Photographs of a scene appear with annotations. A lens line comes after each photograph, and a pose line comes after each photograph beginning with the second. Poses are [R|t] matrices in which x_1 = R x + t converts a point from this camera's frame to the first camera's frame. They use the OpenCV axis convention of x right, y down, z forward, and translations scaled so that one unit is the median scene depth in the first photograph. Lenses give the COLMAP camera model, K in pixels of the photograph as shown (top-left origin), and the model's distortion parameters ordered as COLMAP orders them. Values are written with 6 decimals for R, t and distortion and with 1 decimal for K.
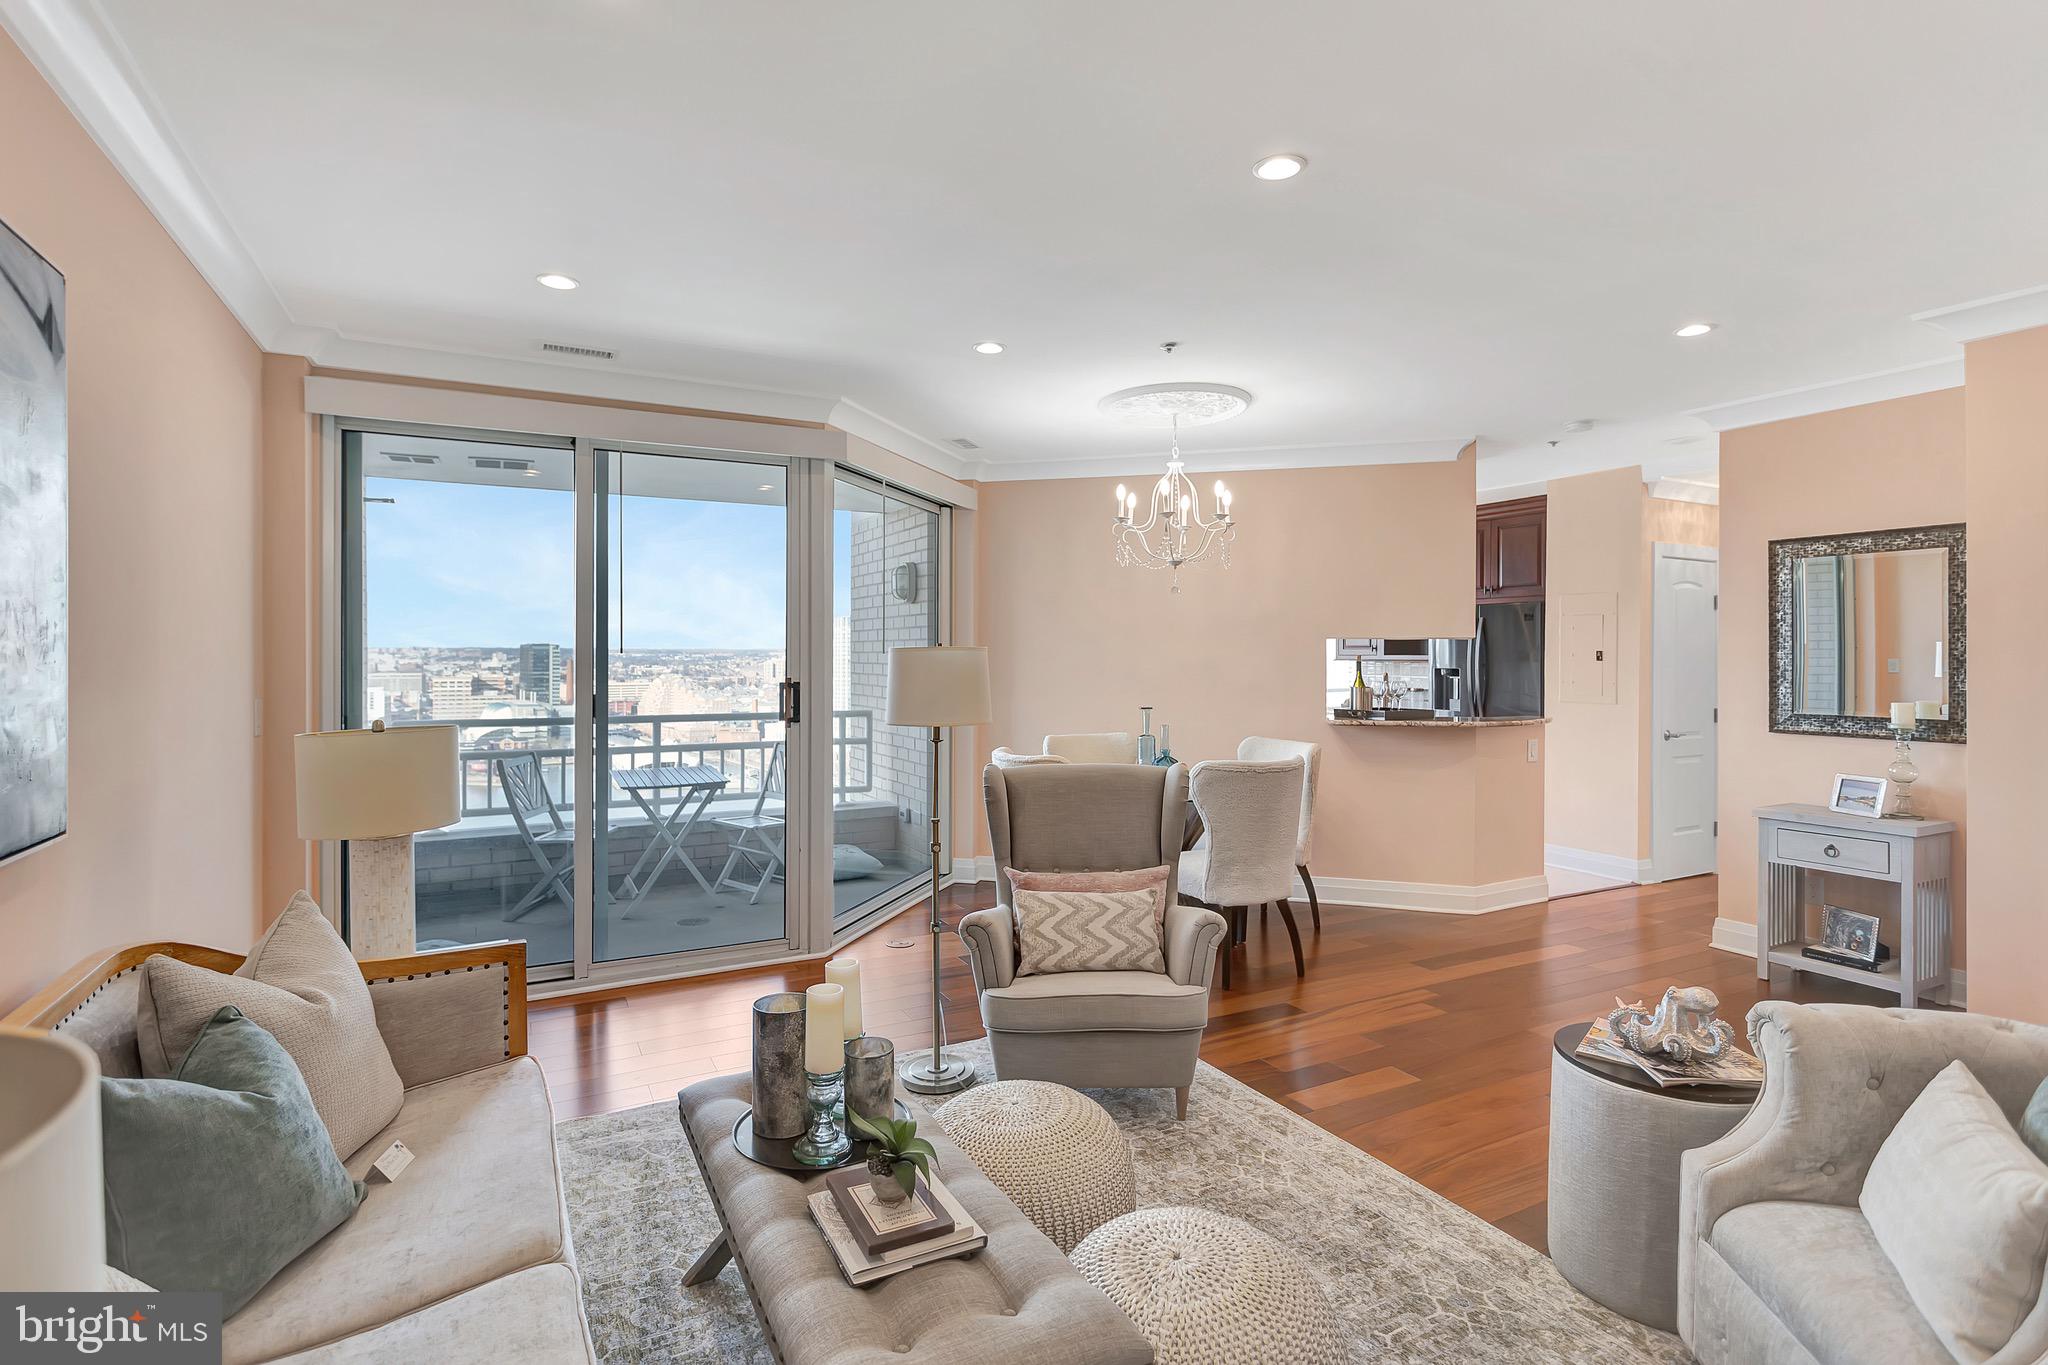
lens RADIAL K [[993.0, 0, 1016.2], [0, 993.0, 658.2], [0, 0, 1]] dist [-0.001618, 0.000601]
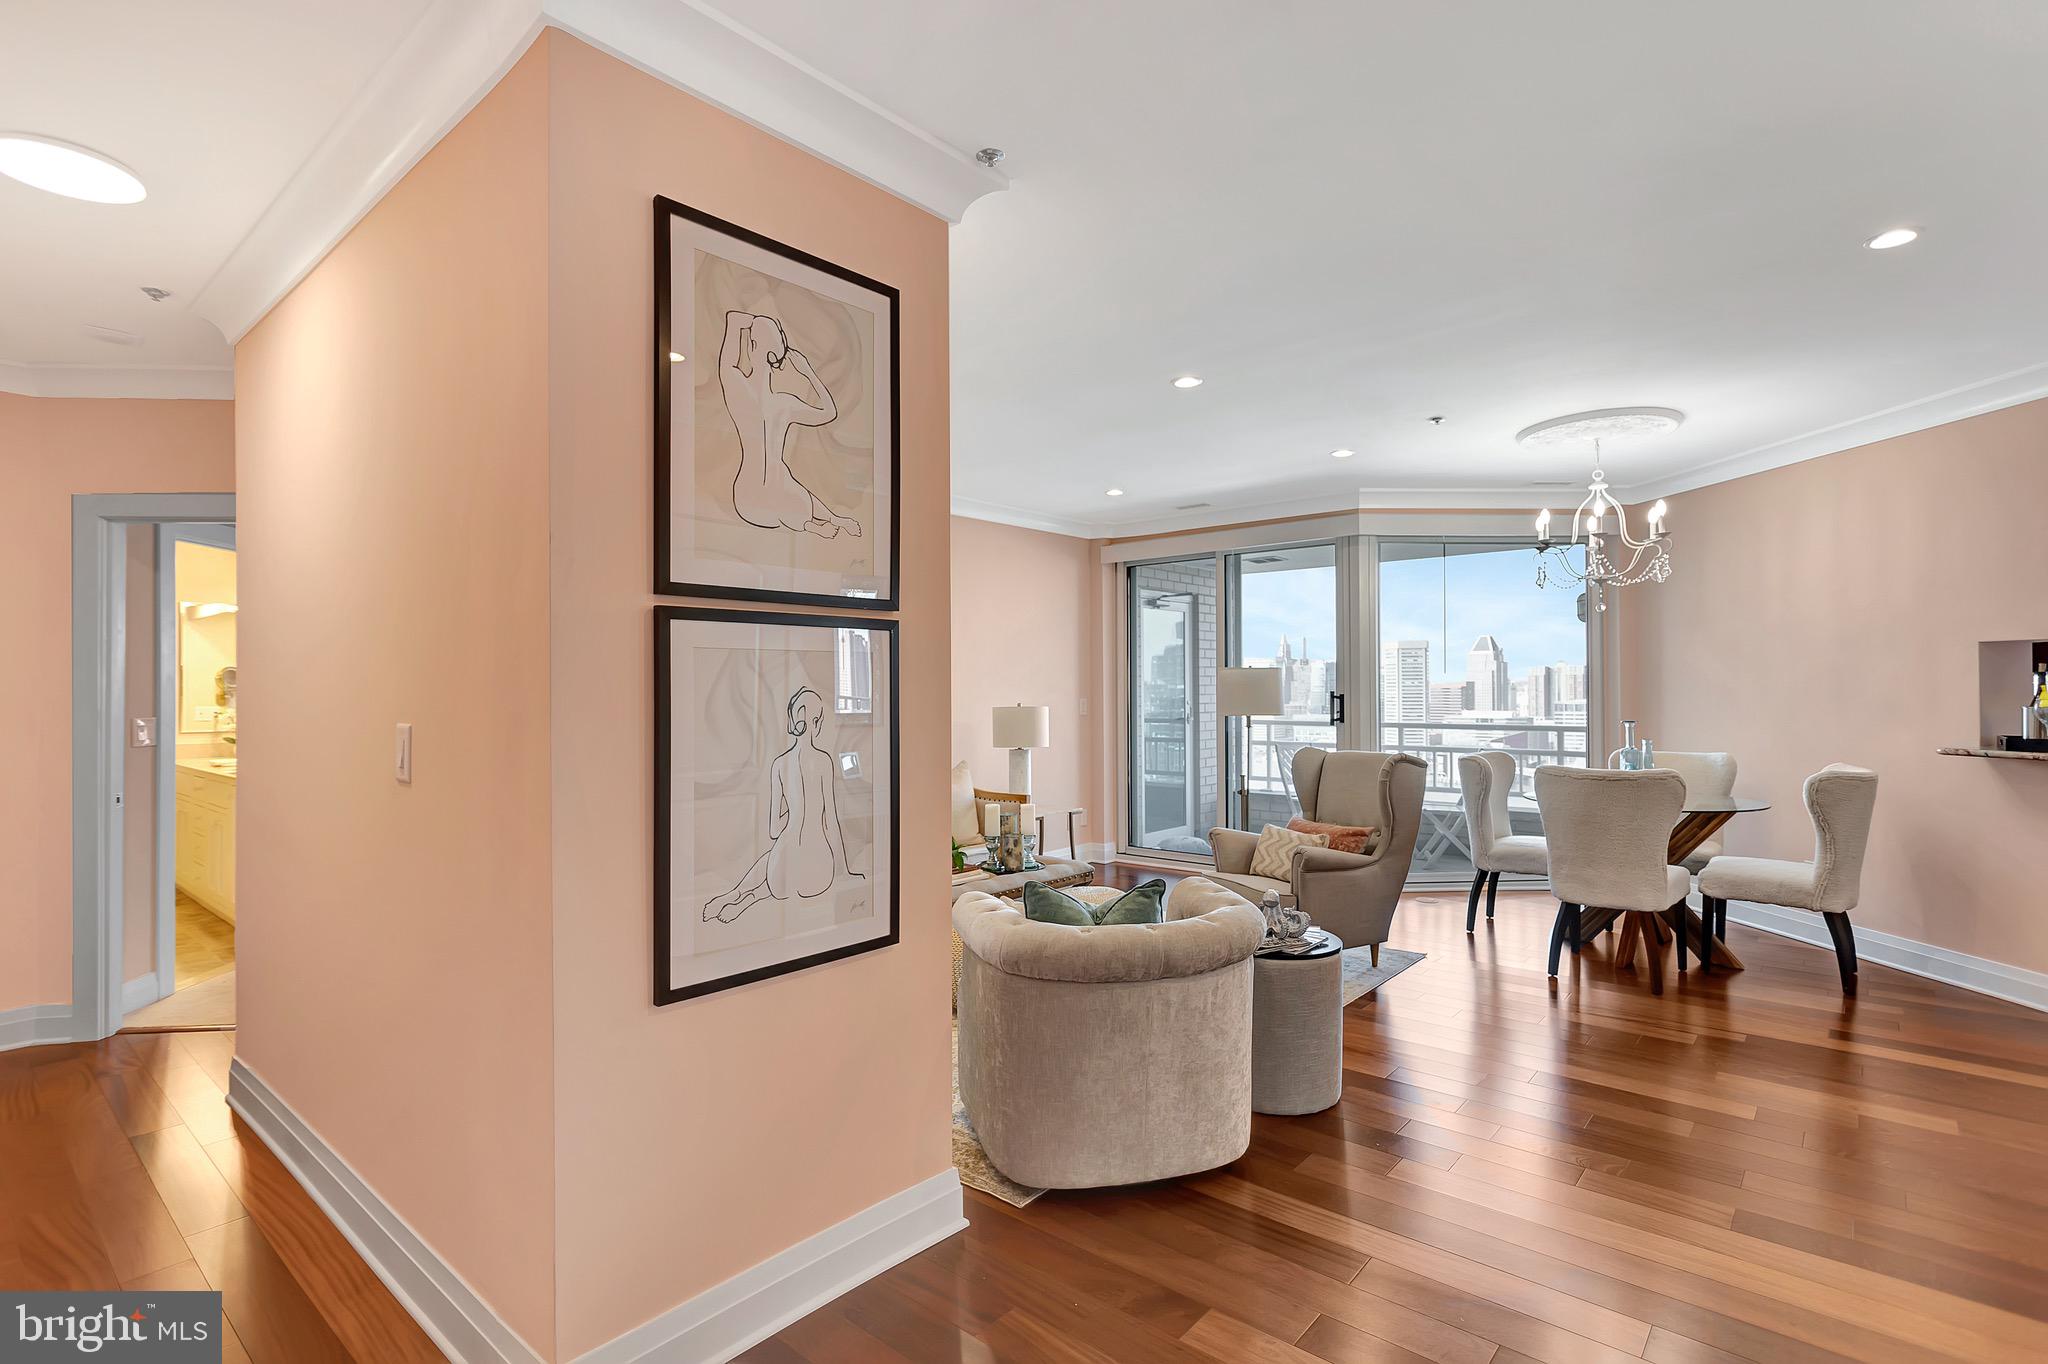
lens RADIAL K [[993.0, 0, 1031.1], [0, 993.0, 678.3], [0, 0, 1]] dist [-0.001618, 0.000601]
pose [[0.363703, -0.013551, -0.931417, 0.948053], [0.002212, 0.999904, -0.013684, 0.019819], [0.931513, 0.002917, 0.363698, 0.061632]]
